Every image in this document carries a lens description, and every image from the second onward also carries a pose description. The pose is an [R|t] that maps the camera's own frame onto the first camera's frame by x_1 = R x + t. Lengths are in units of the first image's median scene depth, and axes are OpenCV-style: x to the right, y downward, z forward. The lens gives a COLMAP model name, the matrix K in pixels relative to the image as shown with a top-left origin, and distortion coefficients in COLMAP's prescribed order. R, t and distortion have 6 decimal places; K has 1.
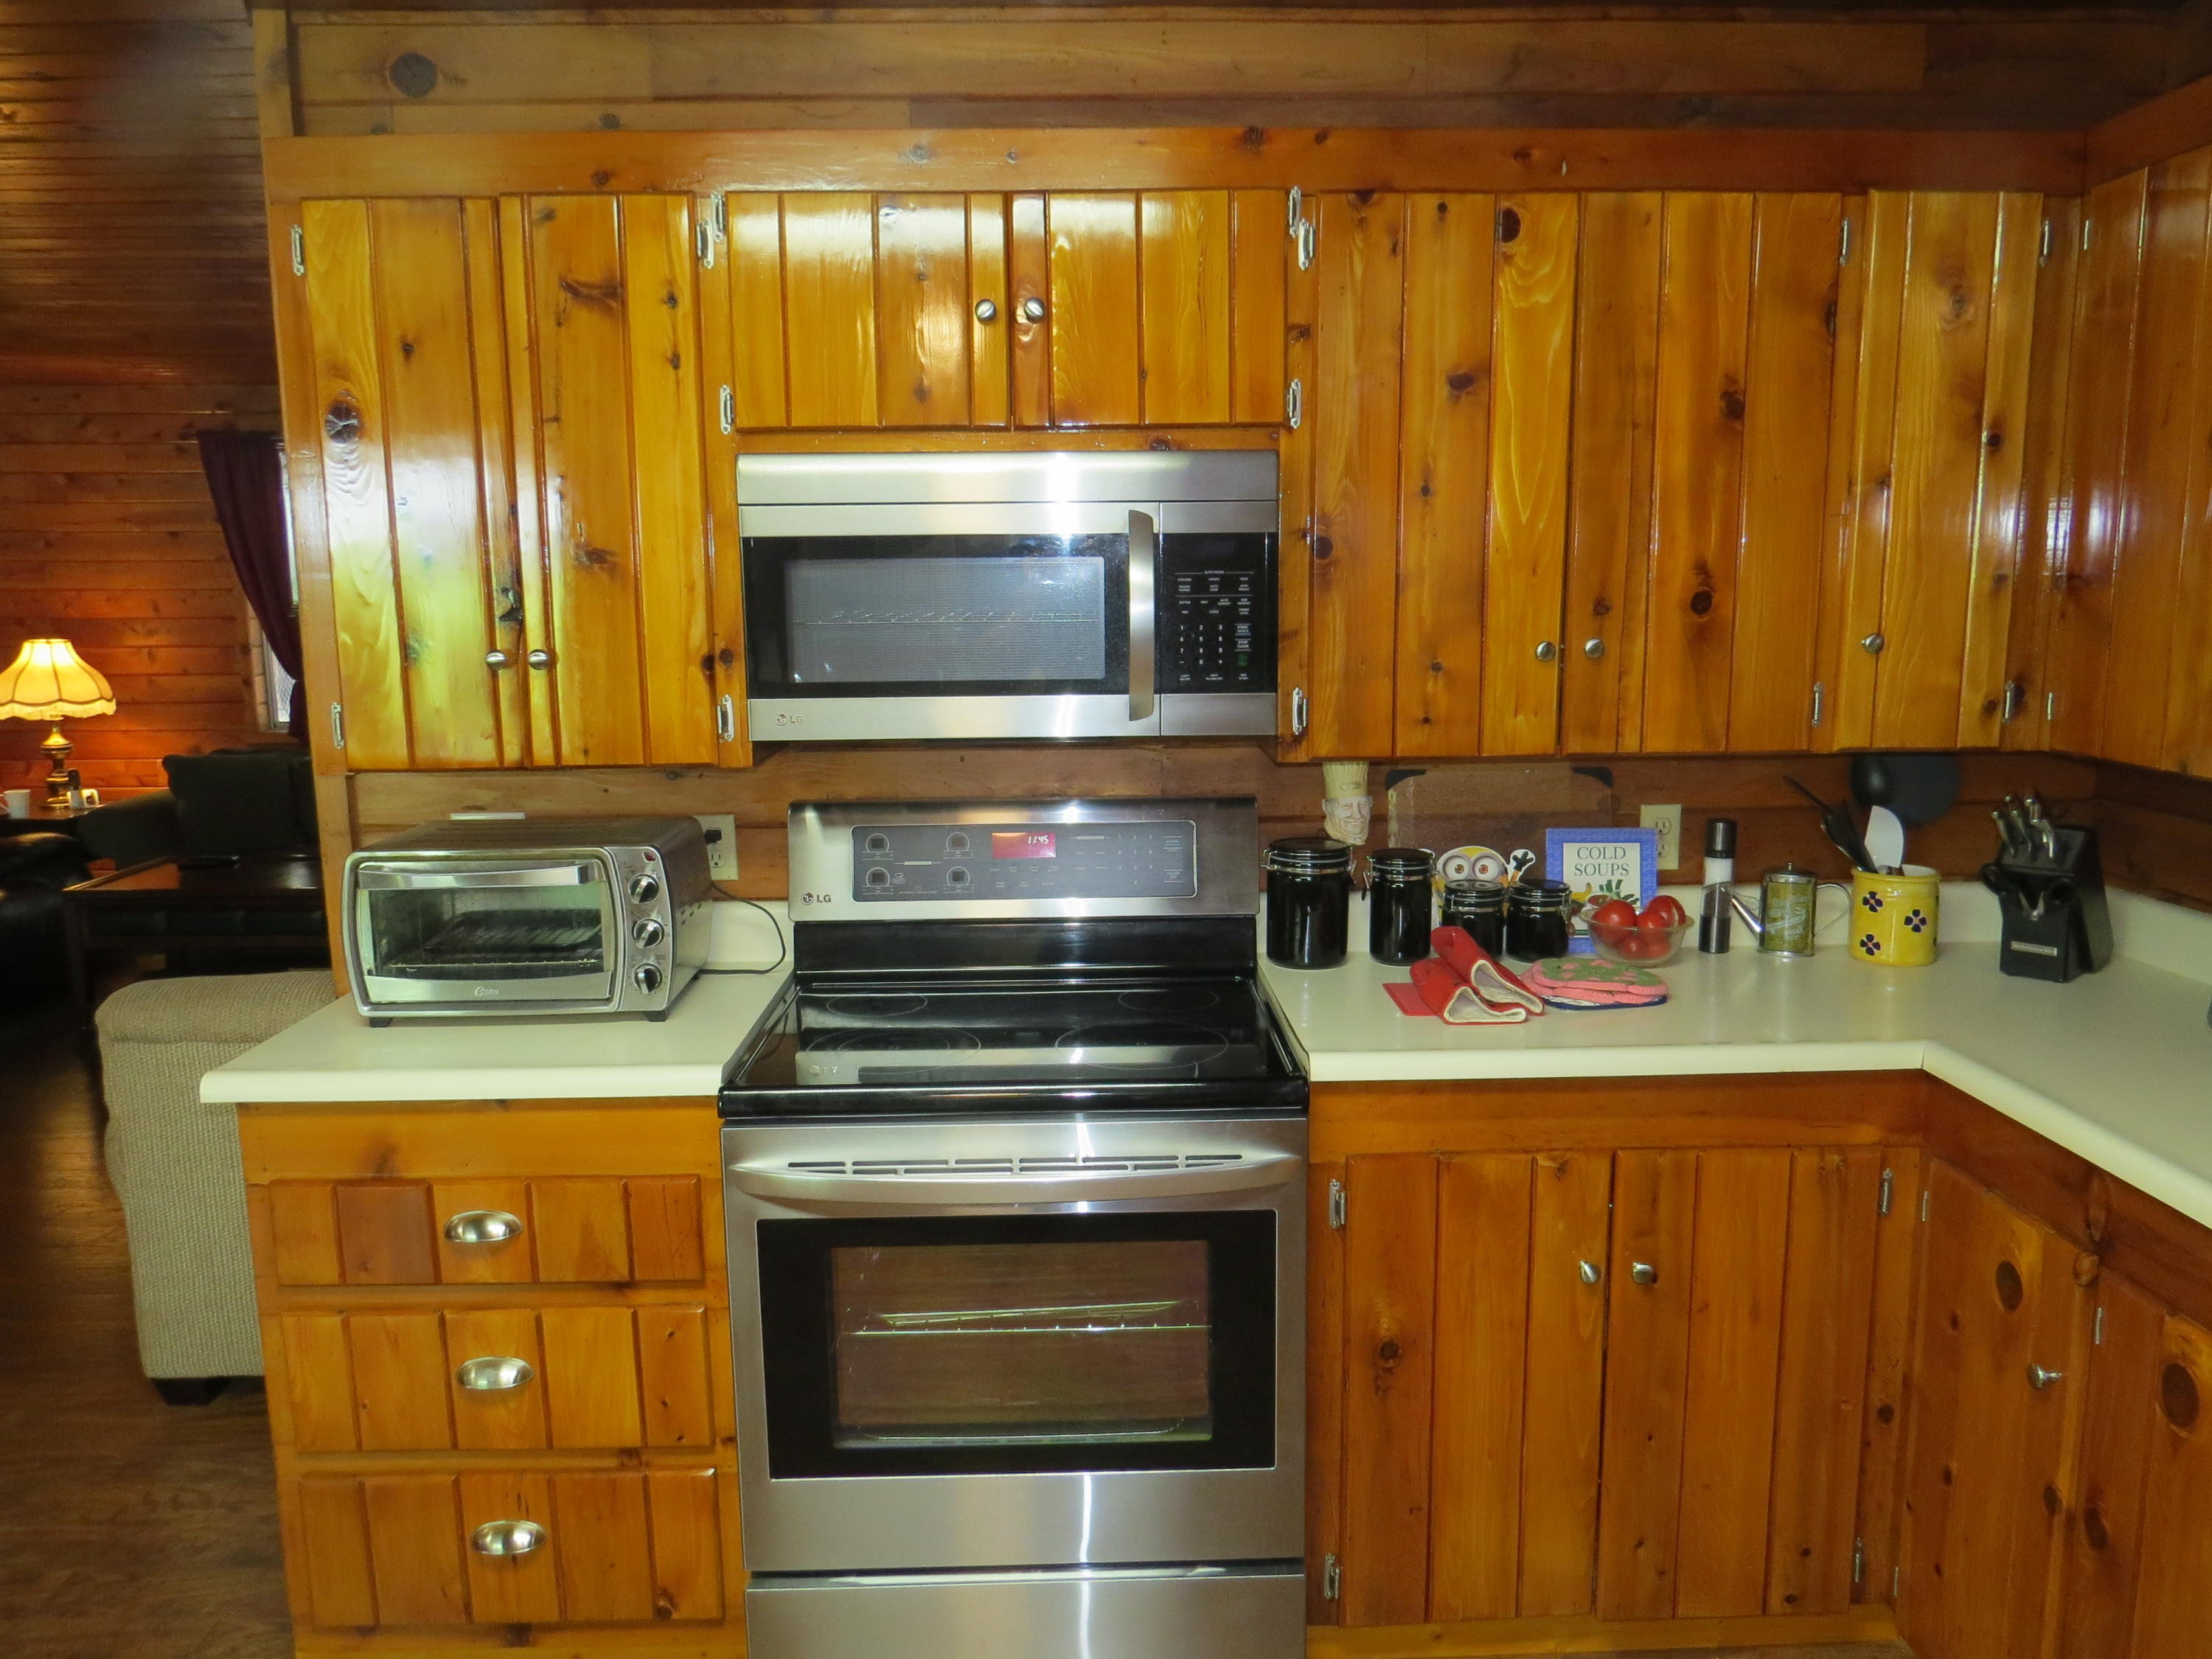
lens RADIAL K [[1573.7, 0, 1120.2], [0, 1573.7, 824.7], [0, 0, 1]] dist [-0.012059, -0.006728]
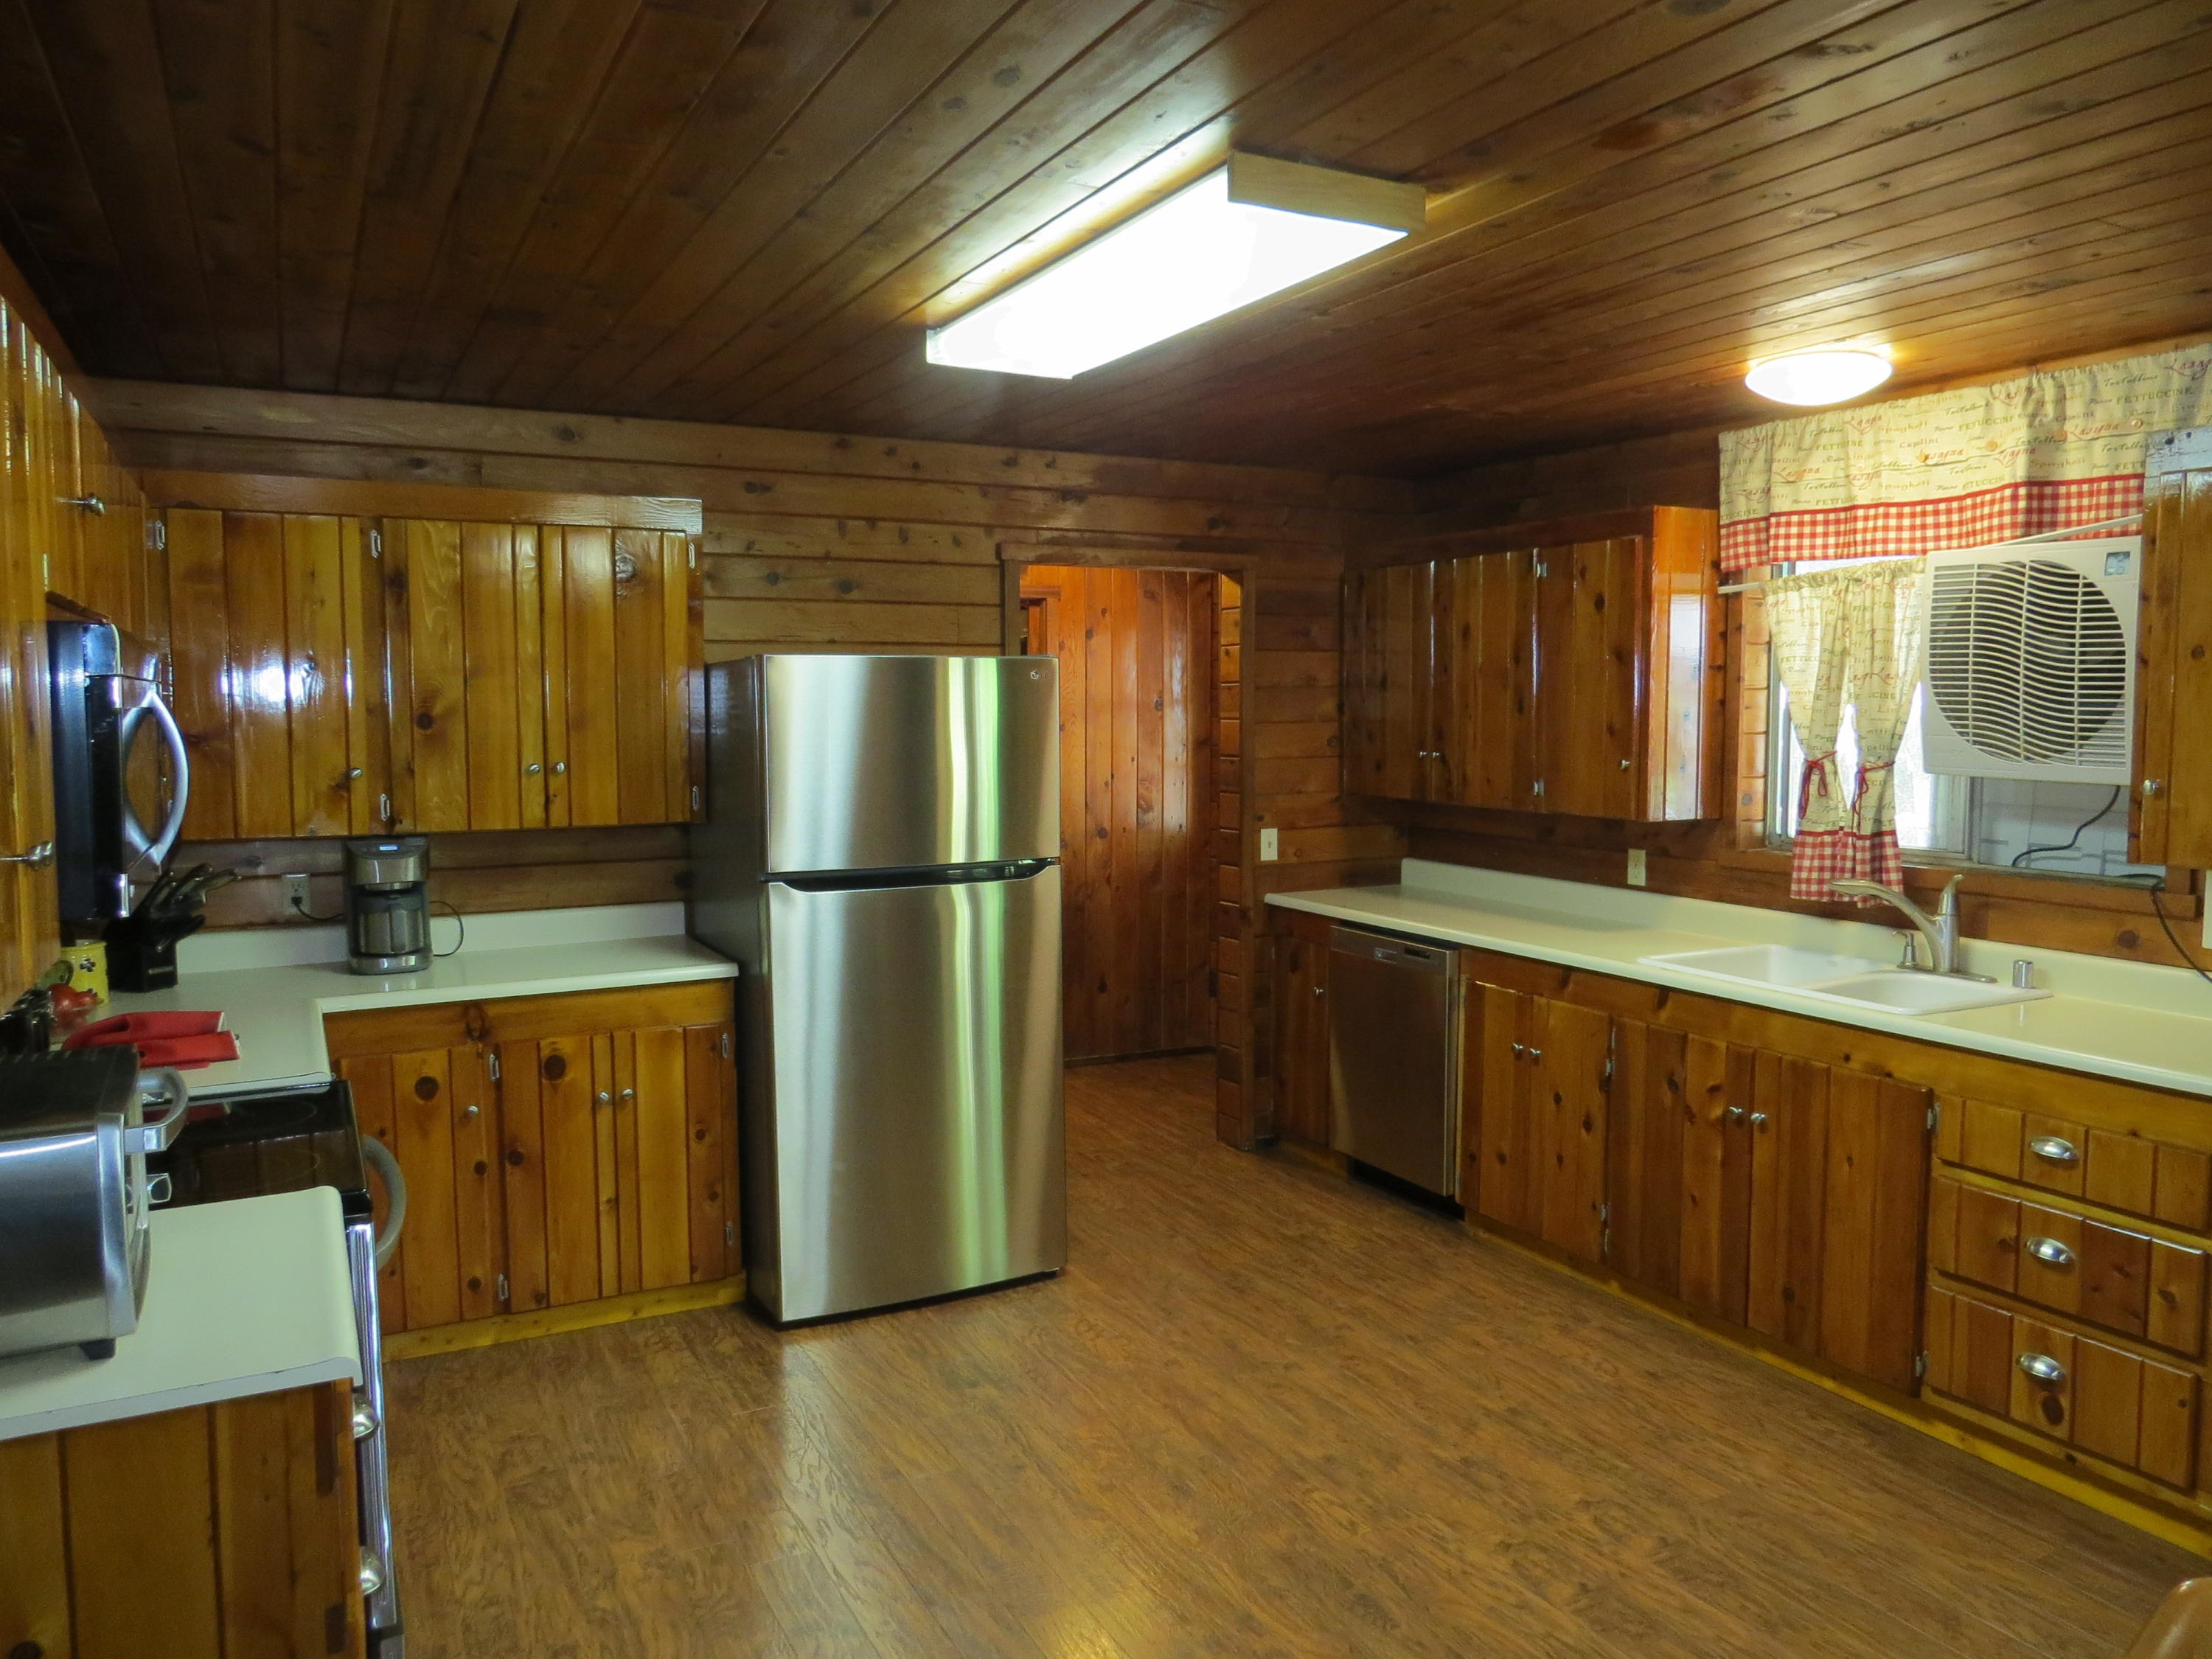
lens RADIAL K [[1573.7, 0, 1120.2], [0, 1573.7, 824.7], [0, 0, 1]] dist [-0.012059, -0.006728]
pose [[-0.438855, -0.061244, 0.896468, -1.364049], [0.141857, 0.980441, 0.136425, -0.154755], [-0.887290, 0.187041, -0.421584, 0.860638]]
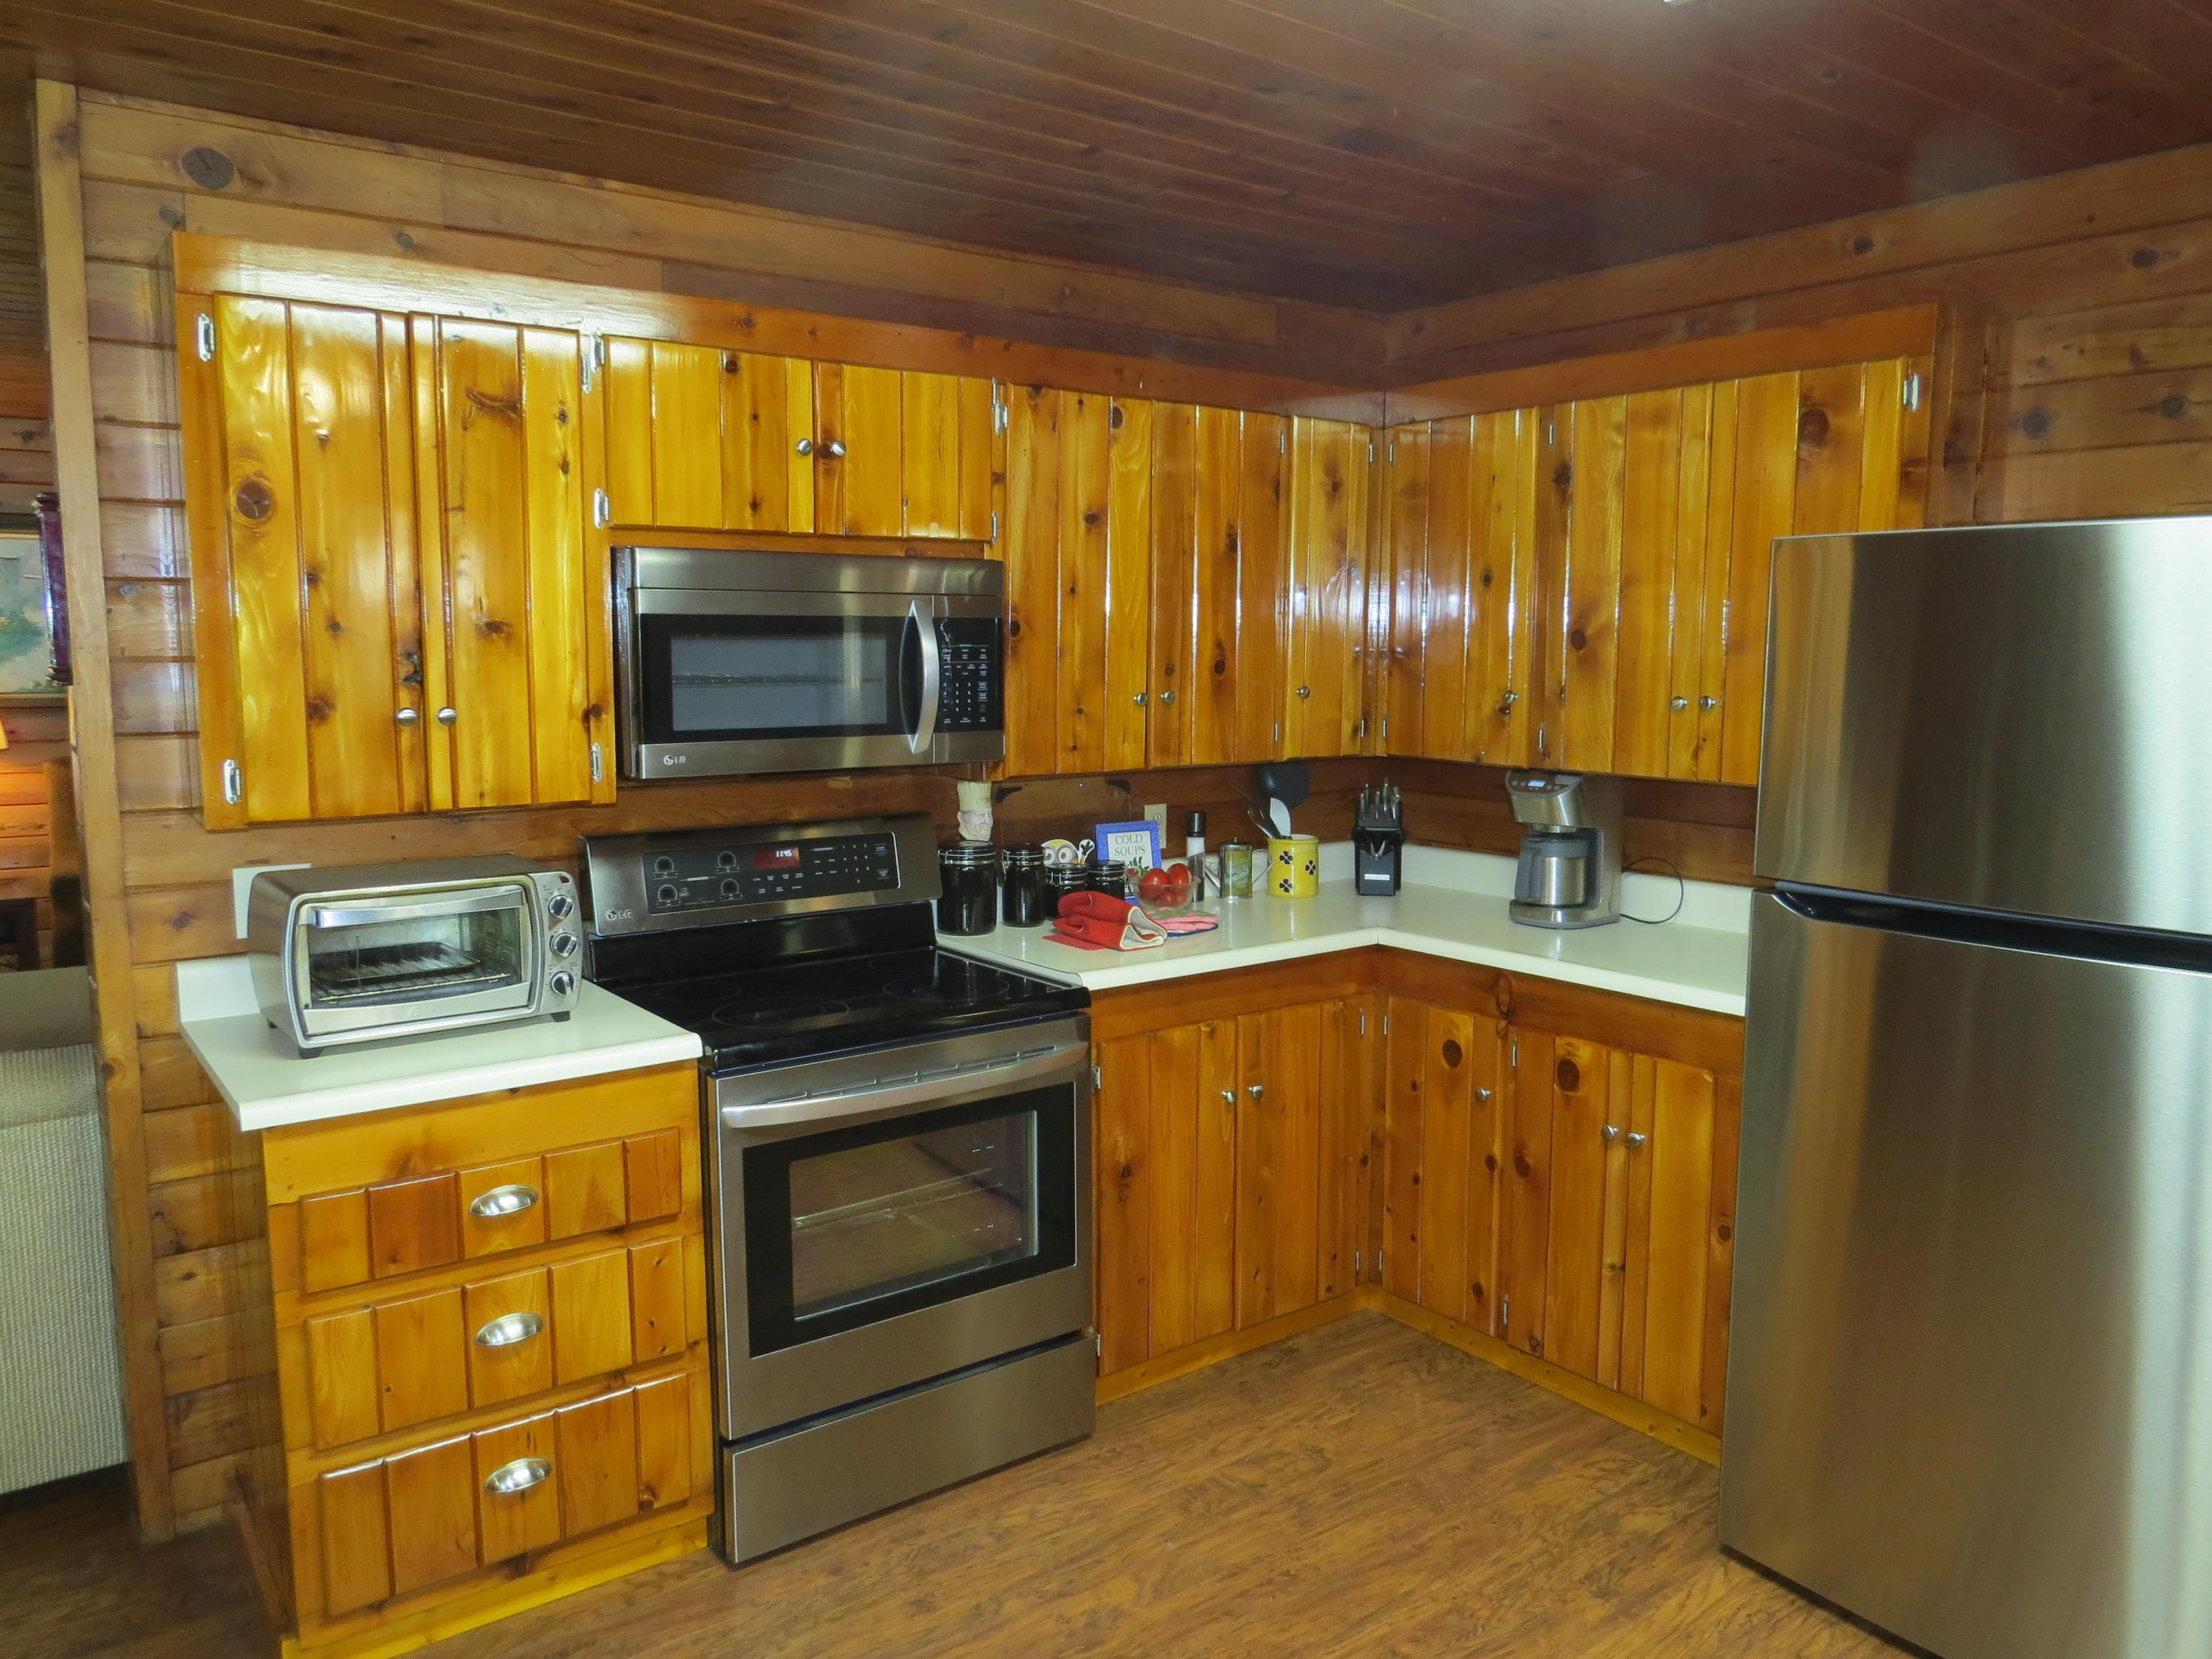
lens RADIAL K [[1573.7, 0, 1120.2], [0, 1573.7, 824.7], [0, 0, 1]] dist [-0.012059, -0.006728]
pose [[0.813187, -0.056753, 0.579229, -0.647338], [0.078320, 0.996853, -0.012284, 0.026396], [-0.576709, 0.055354, 0.815072, -0.211083]]
